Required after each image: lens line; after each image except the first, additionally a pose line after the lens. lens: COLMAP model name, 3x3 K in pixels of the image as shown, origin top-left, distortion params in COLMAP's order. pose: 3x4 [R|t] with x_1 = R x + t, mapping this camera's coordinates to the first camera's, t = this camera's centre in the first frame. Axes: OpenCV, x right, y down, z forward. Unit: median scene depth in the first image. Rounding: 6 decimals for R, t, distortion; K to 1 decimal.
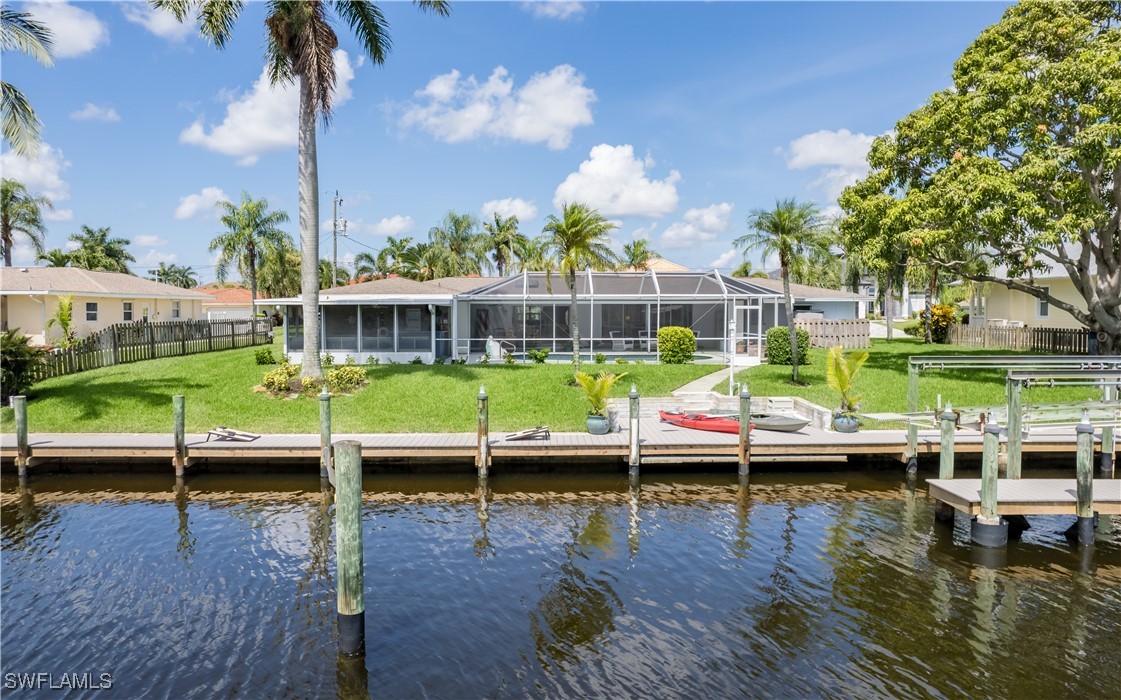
lens RADIAL K [[1166.4, 0, 564.6], [0, 1166.4, 349.7], [0, 0, 1]] dist [-0.004588, 0.000000]
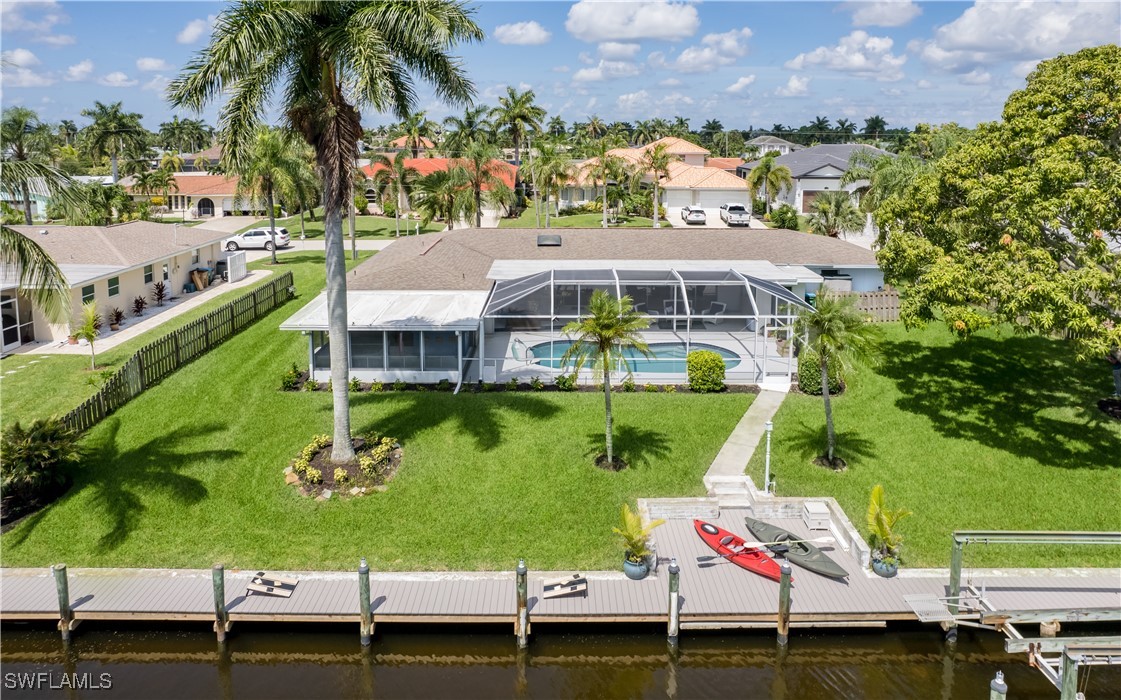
lens RADIAL K [[1166.4, 0, 555.9], [0, 1166.4, 292.8], [0, 0, 1]] dist [-0.004588, 0.000000]
pose [[0.999868, 0.000413, -0.016261, -0.019661], [0.001650, 0.991945, 0.126660, -0.252971], [0.016182, -0.126670, 0.991813, 0.034492]]
